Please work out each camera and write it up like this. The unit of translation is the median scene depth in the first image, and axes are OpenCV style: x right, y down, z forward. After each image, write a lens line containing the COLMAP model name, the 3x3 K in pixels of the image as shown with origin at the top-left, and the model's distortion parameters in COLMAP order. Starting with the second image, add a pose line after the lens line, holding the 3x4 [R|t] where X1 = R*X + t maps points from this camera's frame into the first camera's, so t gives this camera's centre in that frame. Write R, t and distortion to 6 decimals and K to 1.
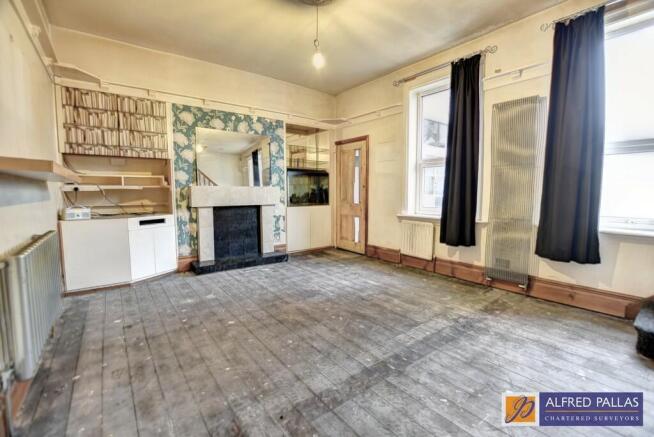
lens RADIAL K [[296.2, 0, 325.7], [0, 296.2, 218.5], [0, 0, 1]] dist [-0.023802, 0.000093]
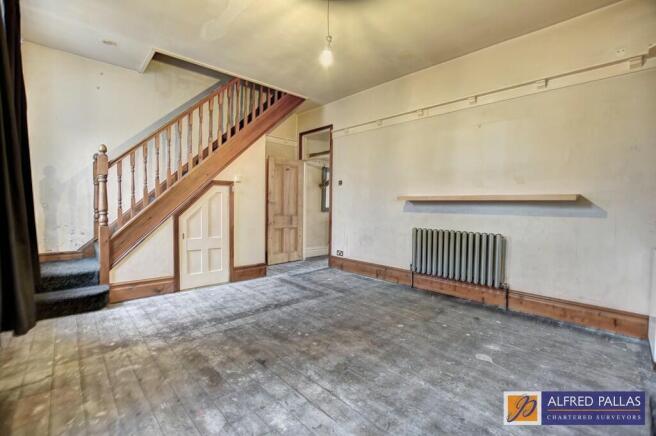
lens RADIAL K [[297.1, 0, 328.9], [0, 297.1, 216.2], [0, 0, 1]] dist [-0.023802, 0.000093]
pose [[-0.994403, -0.012537, -0.104909, 0.064544], [-0.025204, 0.992417, 0.120301, -0.177690], [0.102605, 0.122272, -0.987179, 2.032266]]
